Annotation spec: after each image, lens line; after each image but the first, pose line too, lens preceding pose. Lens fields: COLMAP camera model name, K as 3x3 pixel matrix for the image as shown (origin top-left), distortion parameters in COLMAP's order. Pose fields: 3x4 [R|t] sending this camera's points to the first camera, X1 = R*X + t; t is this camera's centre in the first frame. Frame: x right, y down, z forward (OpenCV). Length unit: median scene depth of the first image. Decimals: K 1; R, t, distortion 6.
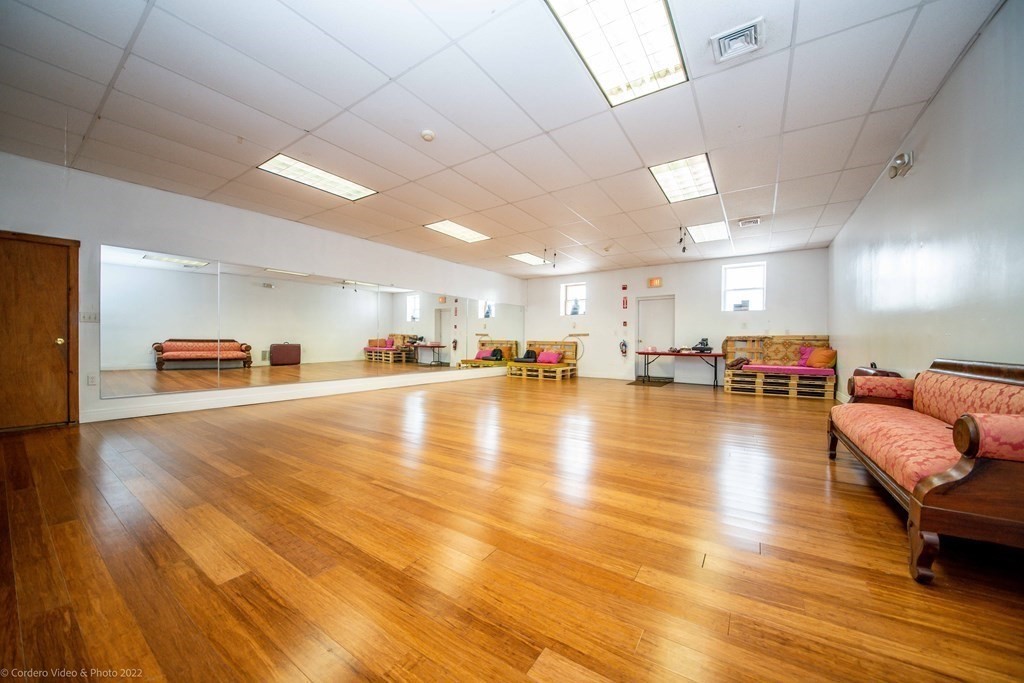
lens RADIAL K [[365.0, 0, 510.2], [0, 365.0, 344.6], [0, 0, 1]] dist [0.000141, -0.000142]
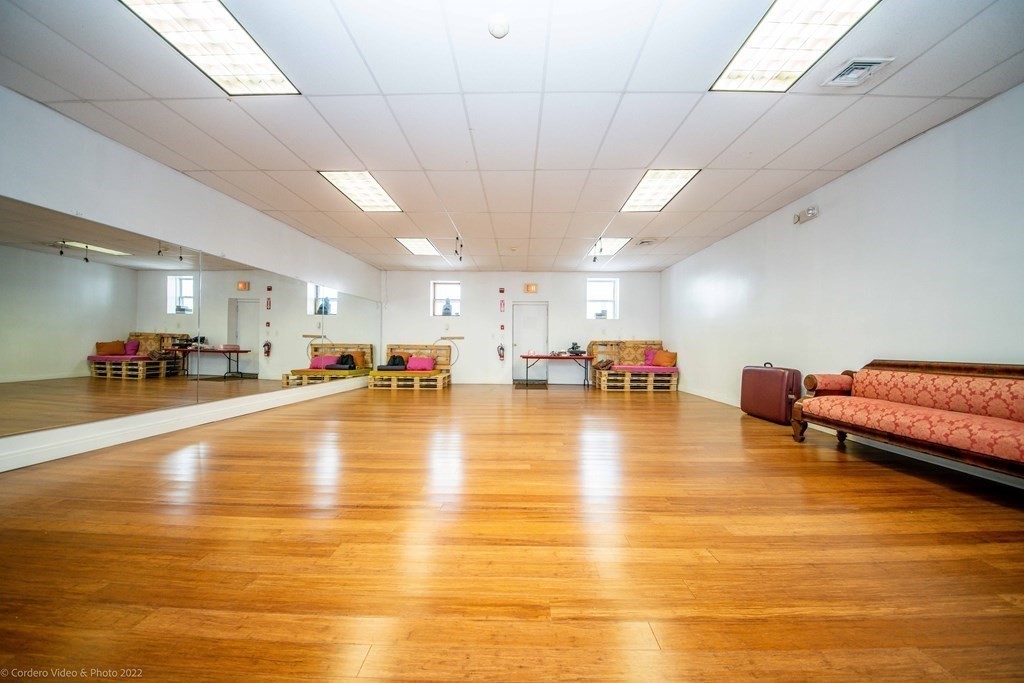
lens RADIAL K [[366.9, 0, 517.3], [0, 366.9, 331.7], [0, 0, 1]] dist [0.001006, -0.000044]
pose [[0.824962, 0.020668, 0.564810, -0.203285], [0.002784, 0.999170, -0.040629, -0.004633], [-0.565181, 0.035090, 0.824220, 0.157657]]
